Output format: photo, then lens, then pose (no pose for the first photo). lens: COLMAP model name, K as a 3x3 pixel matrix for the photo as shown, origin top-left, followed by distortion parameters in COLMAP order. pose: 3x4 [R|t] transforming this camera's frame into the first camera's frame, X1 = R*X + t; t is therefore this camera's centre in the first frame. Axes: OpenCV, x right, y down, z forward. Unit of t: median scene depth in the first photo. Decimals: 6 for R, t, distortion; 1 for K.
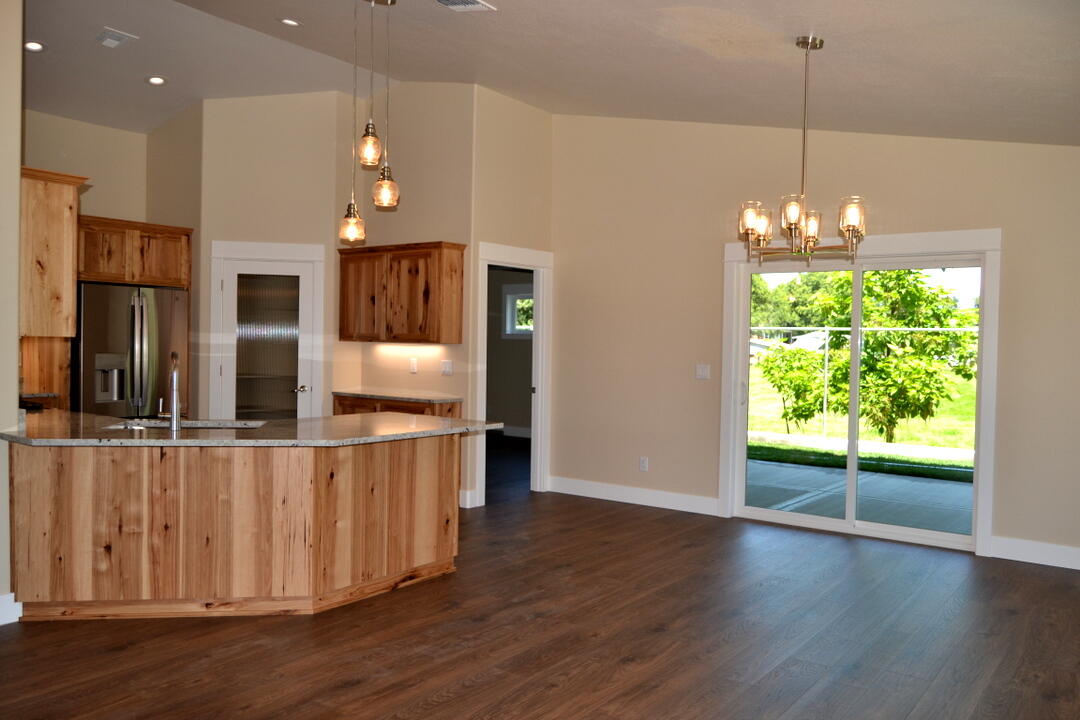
lens RADIAL K [[845.0, 0, 540.0], [0, 845.0, 360.0], [0, 0, 1]] dist [-0.009076, 0.002348]
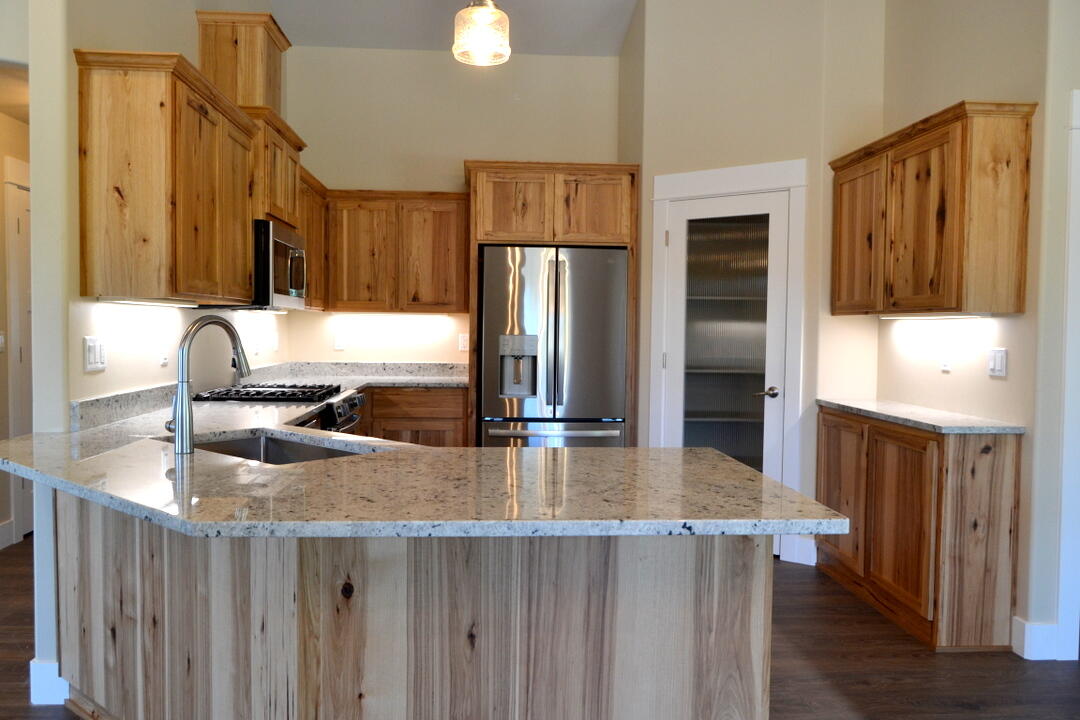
lens RADIAL K [[845.0, 0, 540.0], [0, 845.0, 360.0], [0, 0, 1]] dist [-0.009076, 0.002348]
pose [[0.650902, 0.017947, -0.758949, 0.093274], [-0.015213, 0.999828, 0.010597, 0.006631], [0.759009, 0.004648, 0.651064, 0.490628]]
